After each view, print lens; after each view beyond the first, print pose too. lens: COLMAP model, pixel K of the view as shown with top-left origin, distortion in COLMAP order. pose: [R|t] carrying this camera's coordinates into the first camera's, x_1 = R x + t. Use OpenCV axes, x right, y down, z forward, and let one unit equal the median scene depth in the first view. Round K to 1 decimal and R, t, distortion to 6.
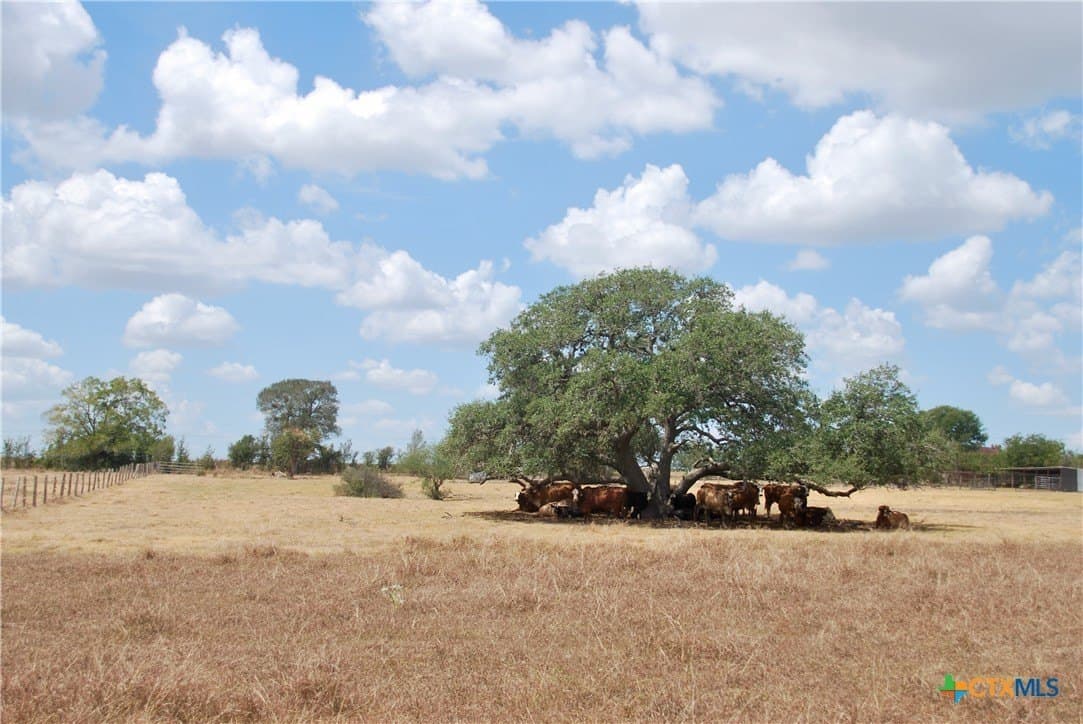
lens RADIAL K [[1525.1, 0, 541.5], [0, 1525.1, 362.0], [0, 0, 1]] dist [0.124929, 0.080715]
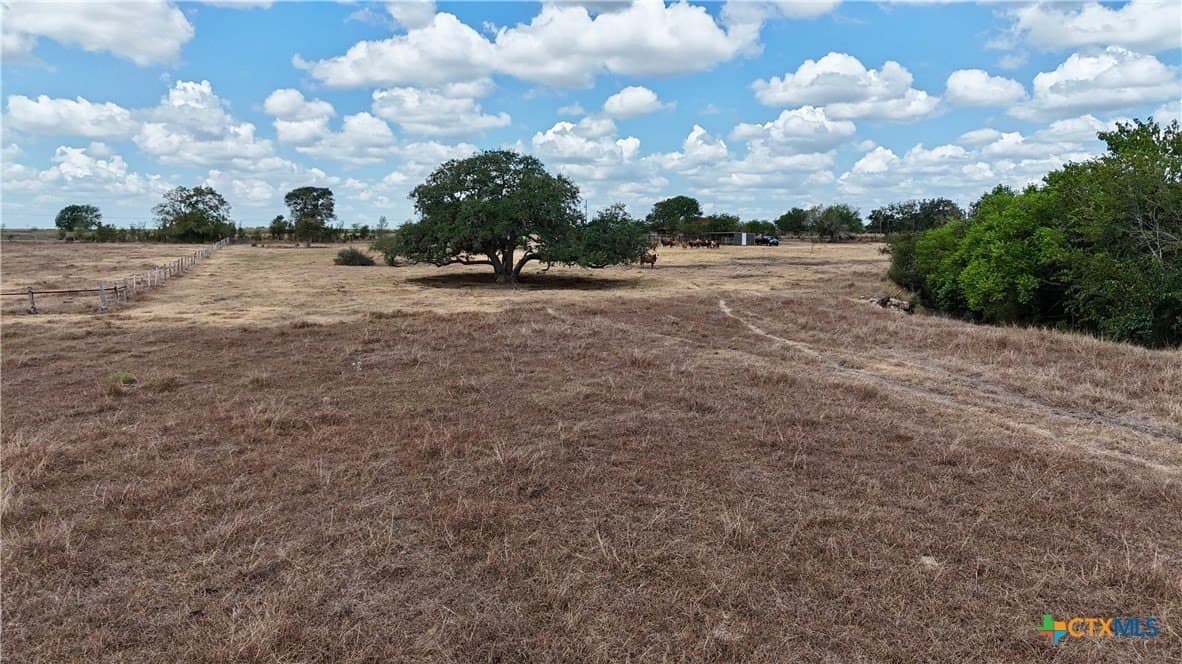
lens RADIAL K [[891.6, 0, 591.0], [0, 891.6, 332.0], [0, 0, 1]] dist [0.081790, -0.056420]
pose [[0.989845, -0.031906, 0.138525, 0.008654], [0.005114, 0.981847, 0.189606, -0.019335], [-0.142060, -0.186972, 0.972039, -0.051808]]
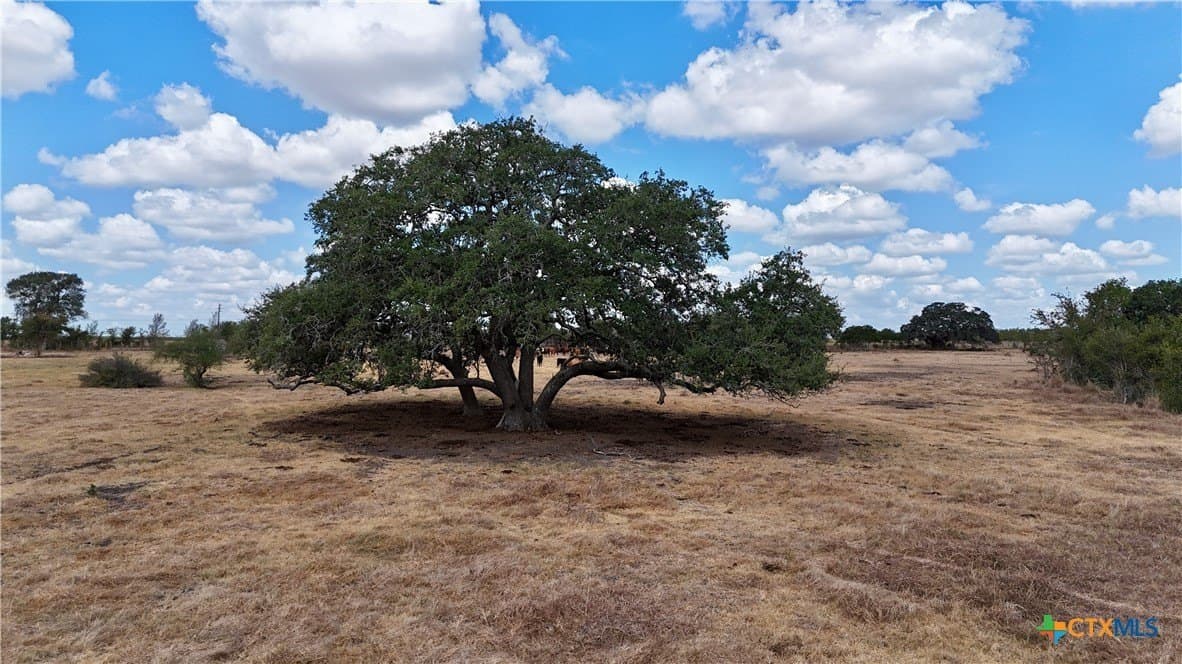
lens RADIAL K [[862.2, 0, 591.0], [0, 862.2, 332.0], [0, 0, 1]] dist [0.058839, -0.058040]
pose [[0.923872, -0.009529, 0.382582, -0.027815], [-0.016762, 0.997723, 0.065328, 0.006792], [-0.382334, -0.066768, 0.921609, 0.210577]]
